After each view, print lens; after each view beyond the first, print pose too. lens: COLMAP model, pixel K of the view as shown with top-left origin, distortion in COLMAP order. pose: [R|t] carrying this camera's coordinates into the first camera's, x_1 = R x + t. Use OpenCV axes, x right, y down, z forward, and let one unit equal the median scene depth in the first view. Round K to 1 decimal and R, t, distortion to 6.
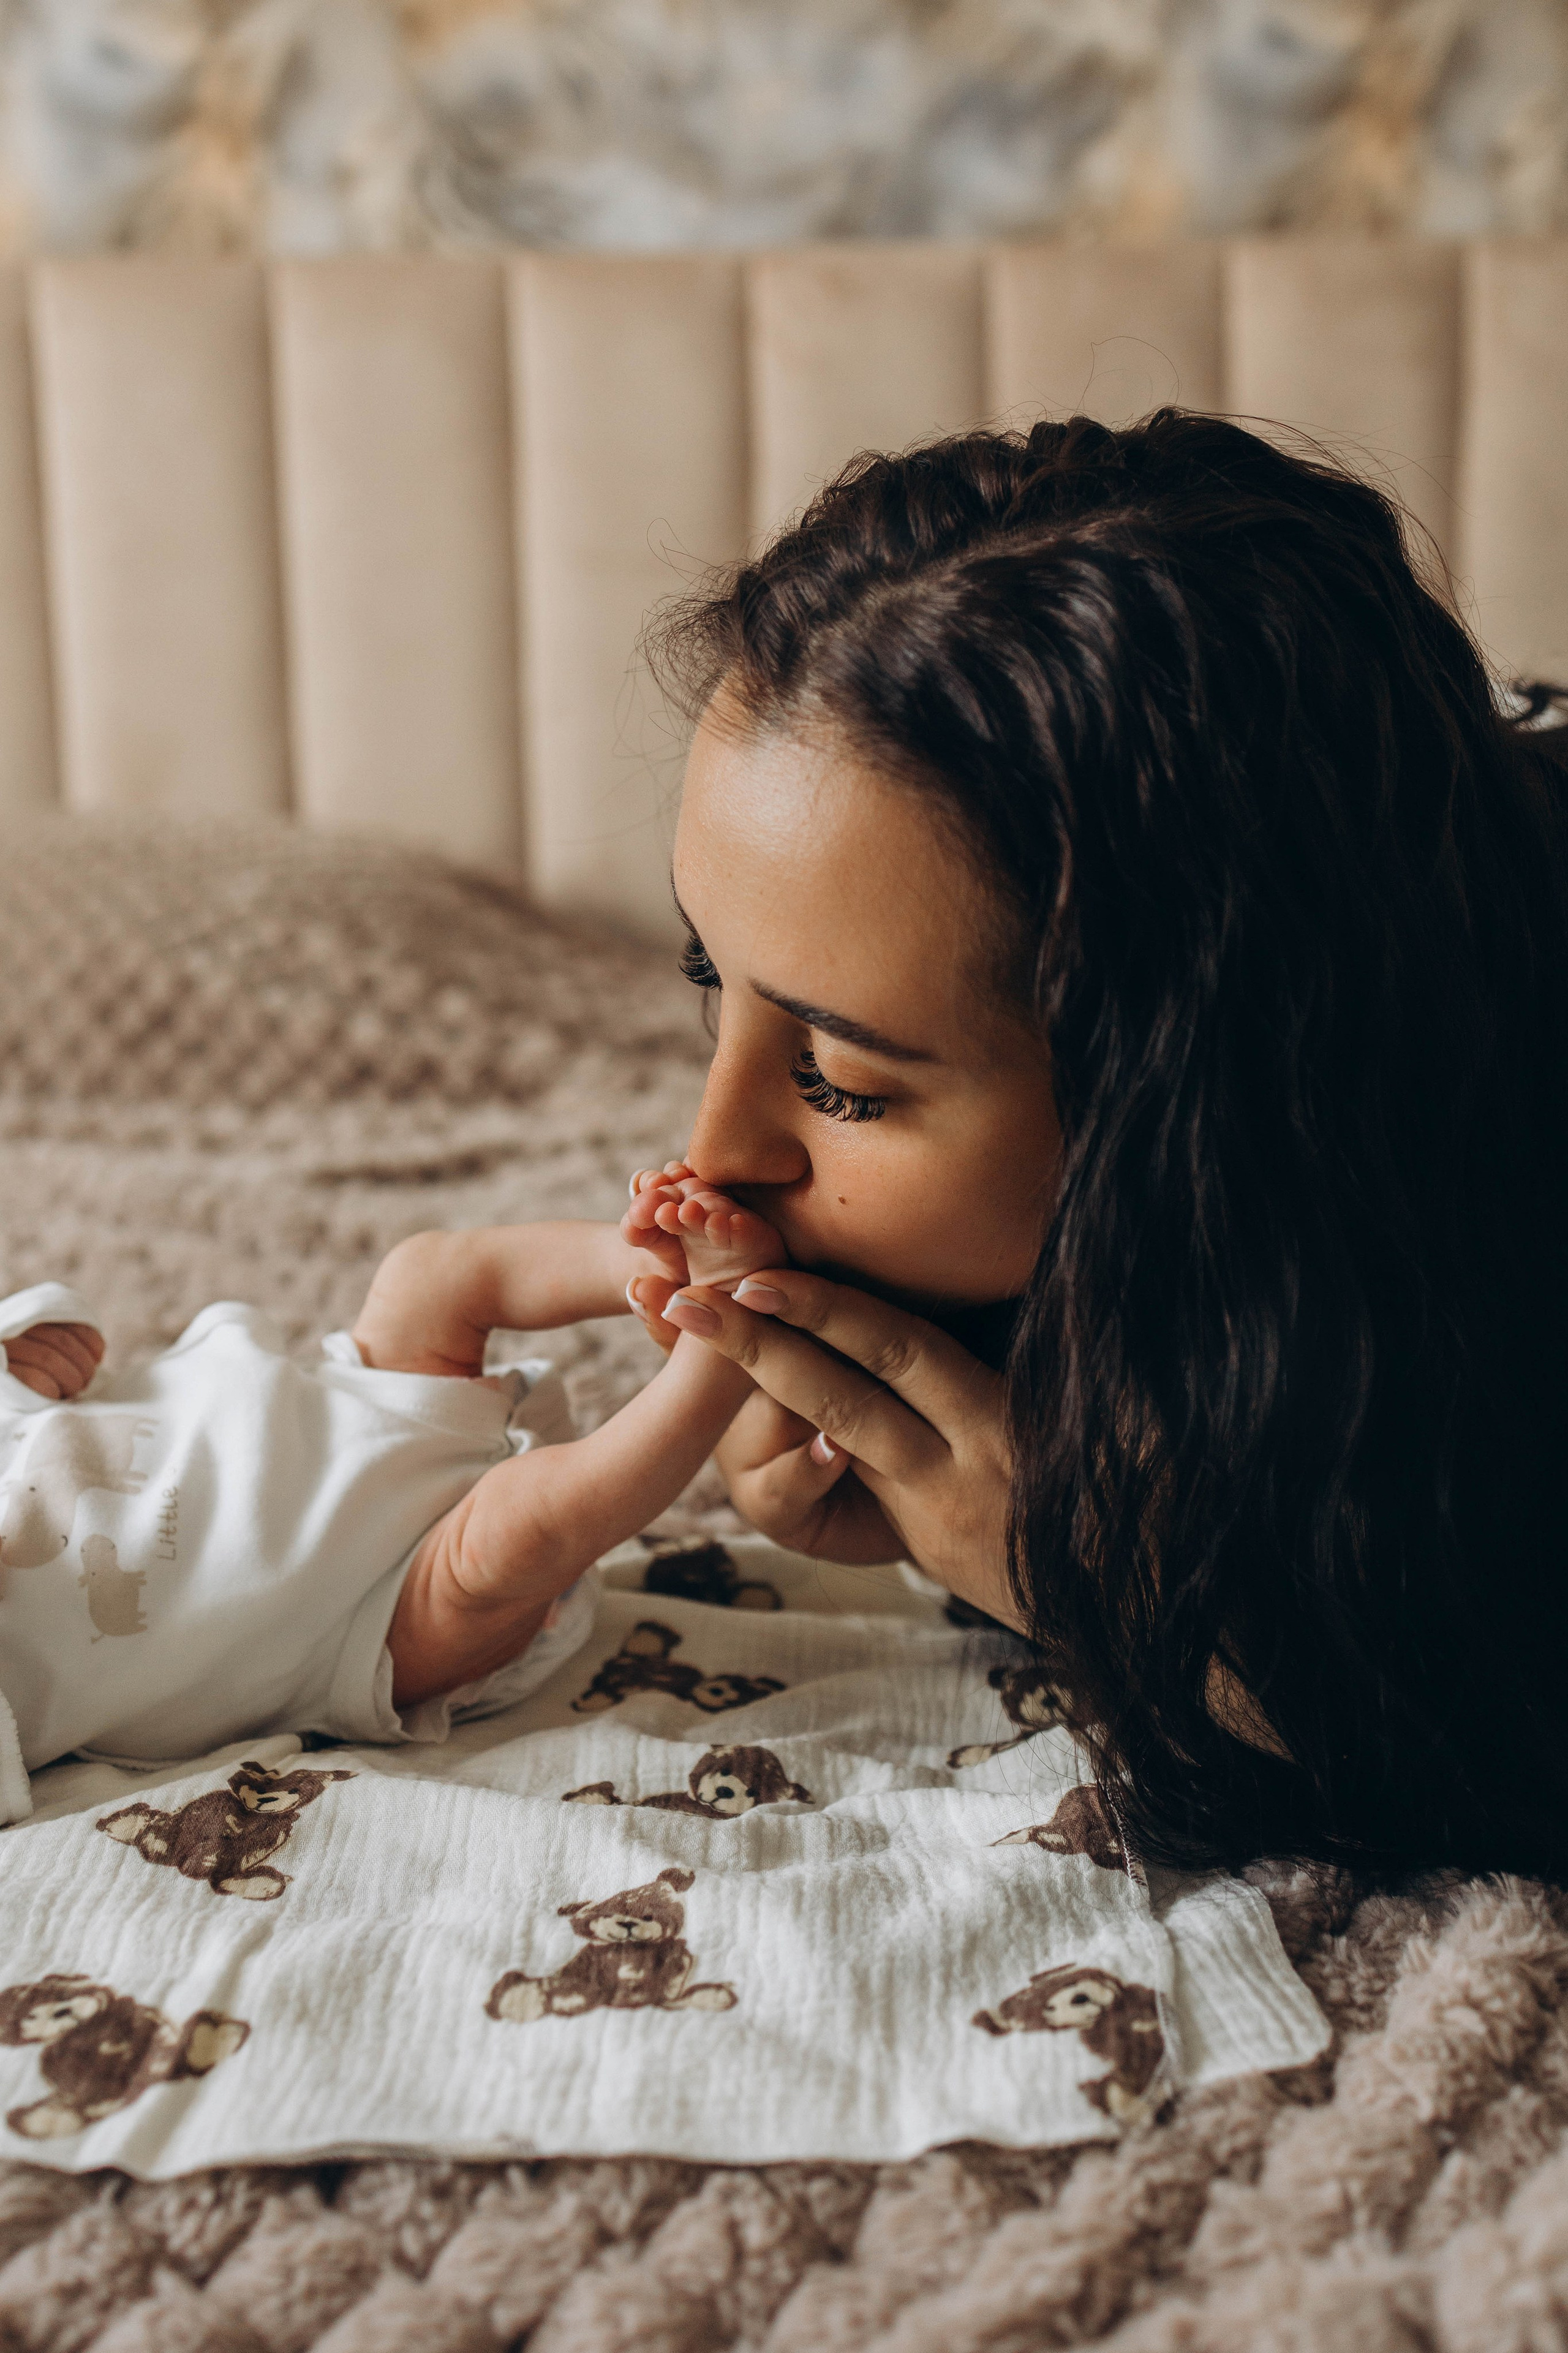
lens RADIAL K [[2446.2, 0, 836.4], [0, 2446.2, 1275.7], [0, 0, 1]] dist [-0.017169, 0.233770]
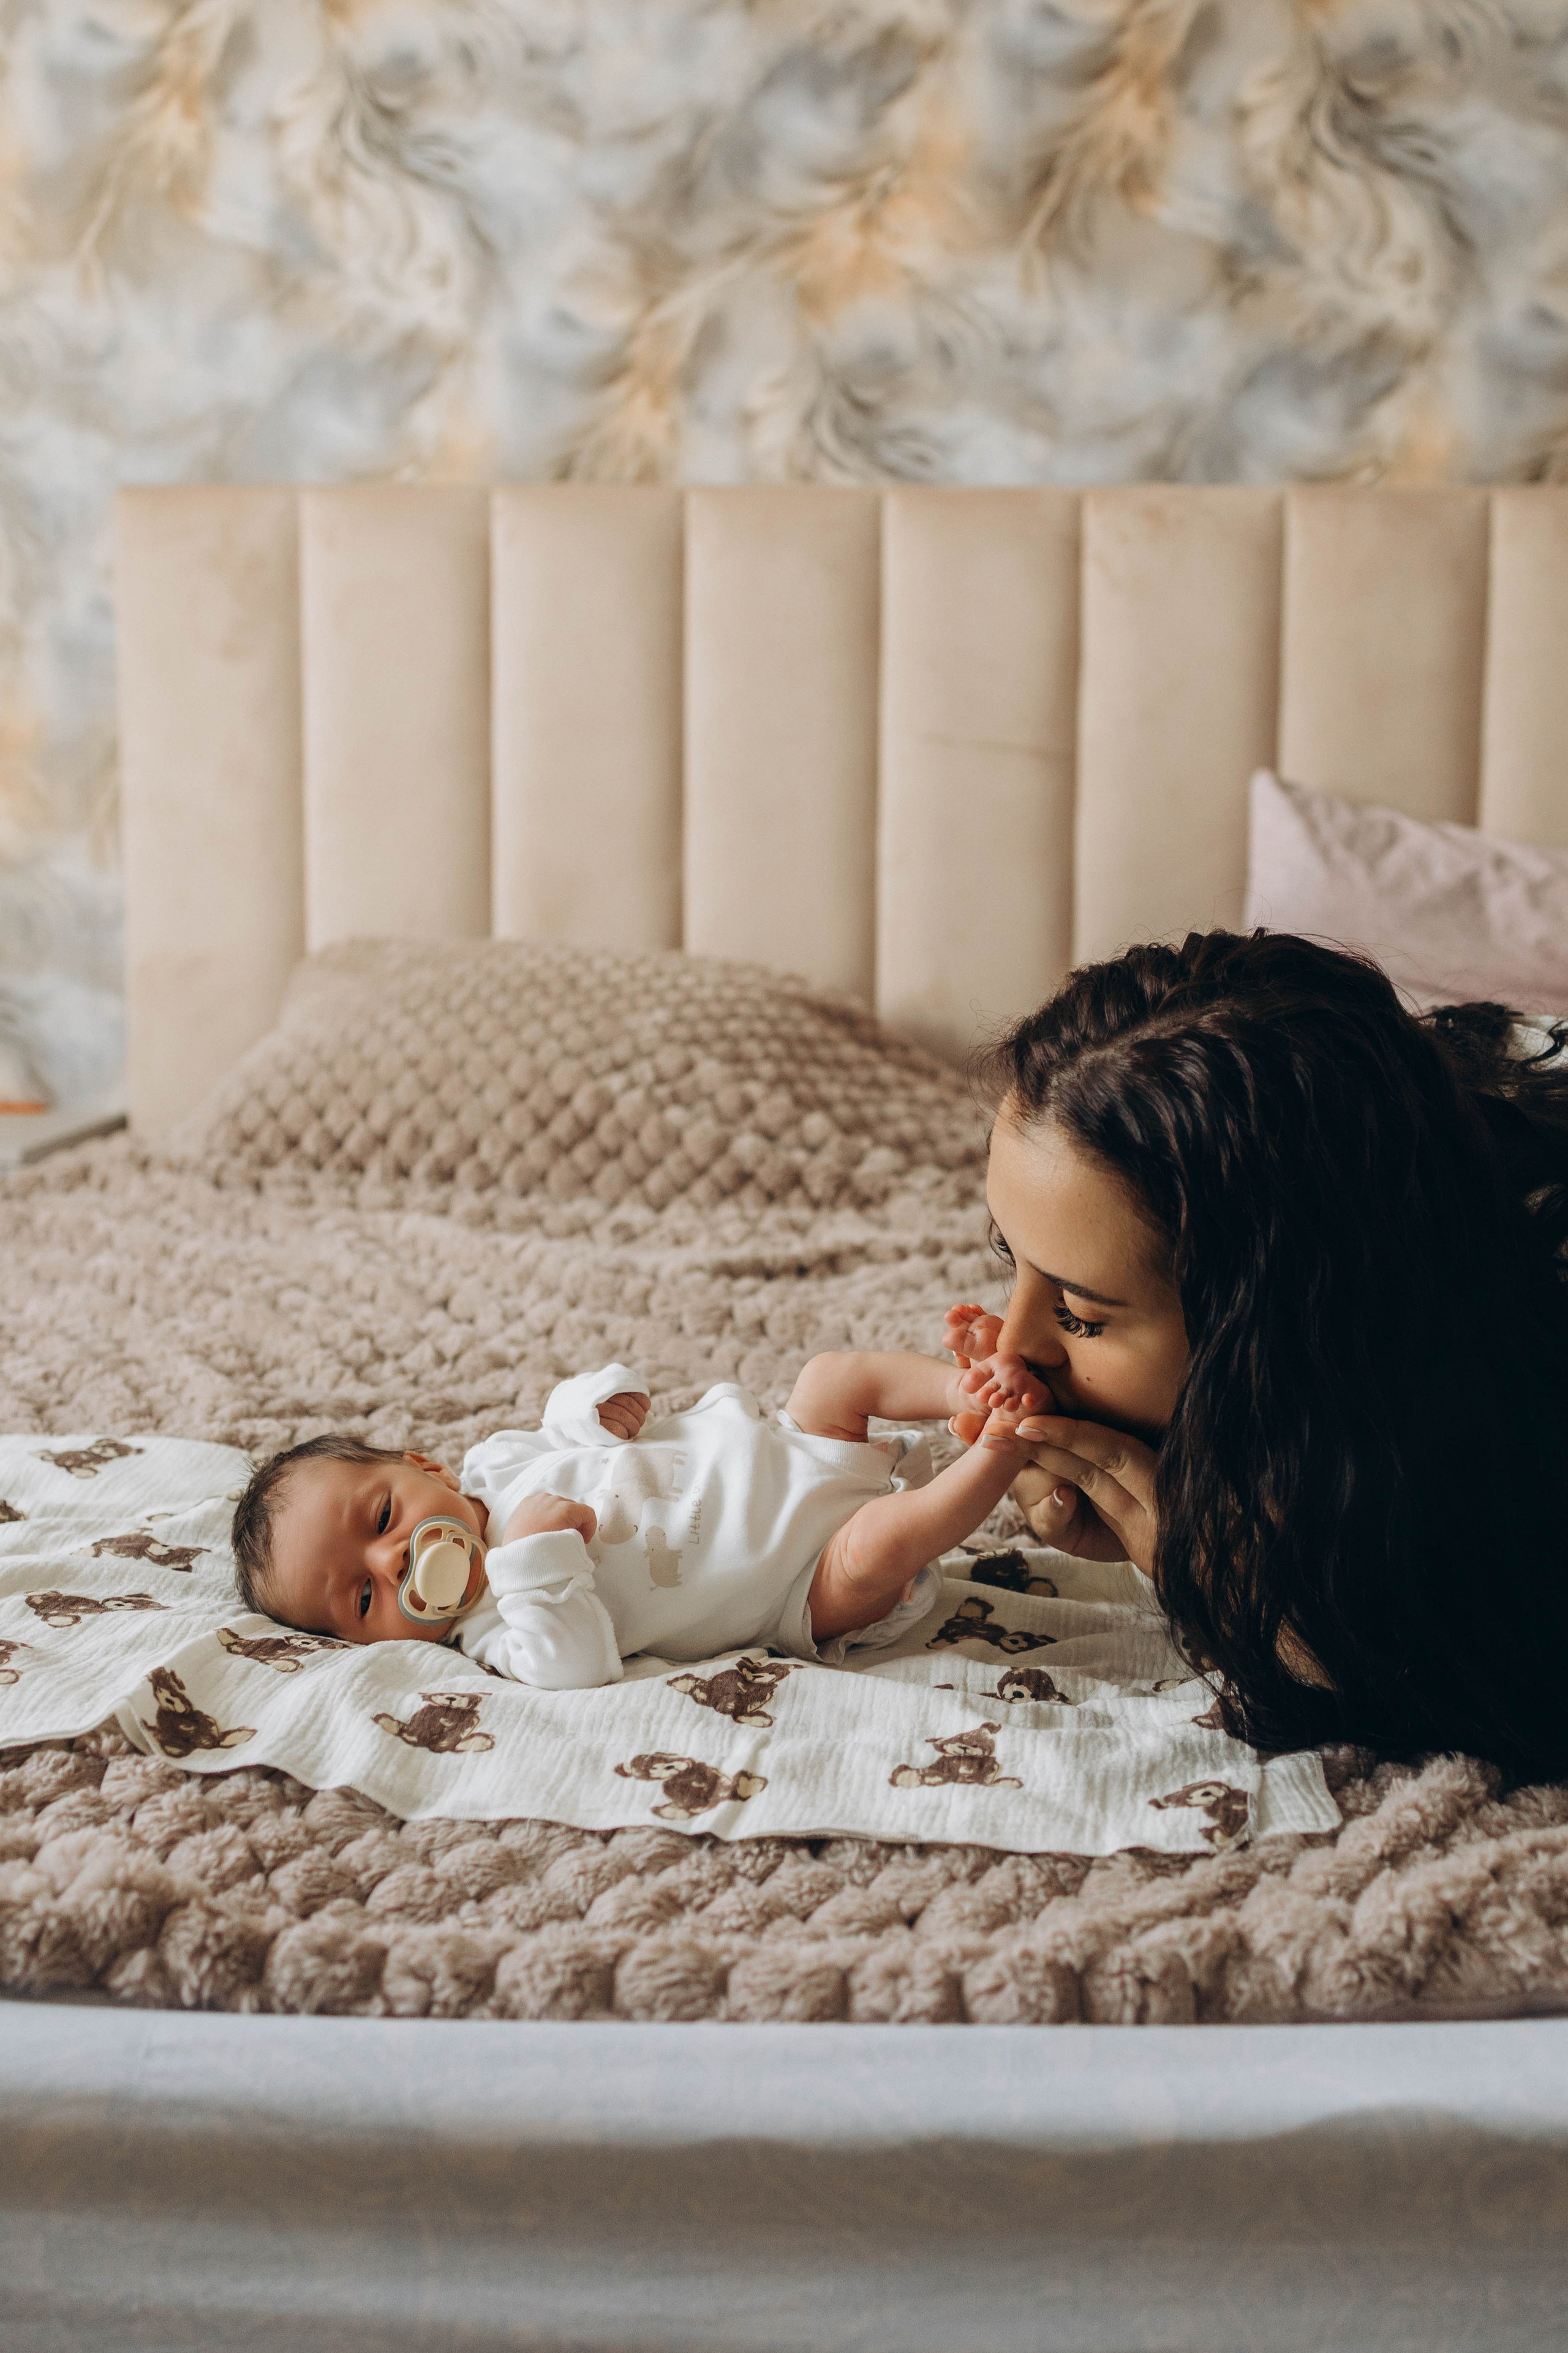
lens RADIAL K [[2446.2, 0, 836.4], [0, 2446.2, 1275.7], [0, 0, 1]] dist [-0.017169, 0.233770]
pose [[0.991805, 0.040963, -0.121014, 0.026771], [-0.043205, 0.998939, -0.015963, -0.054429], [0.120231, 0.021060, 0.992522, -0.835927]]
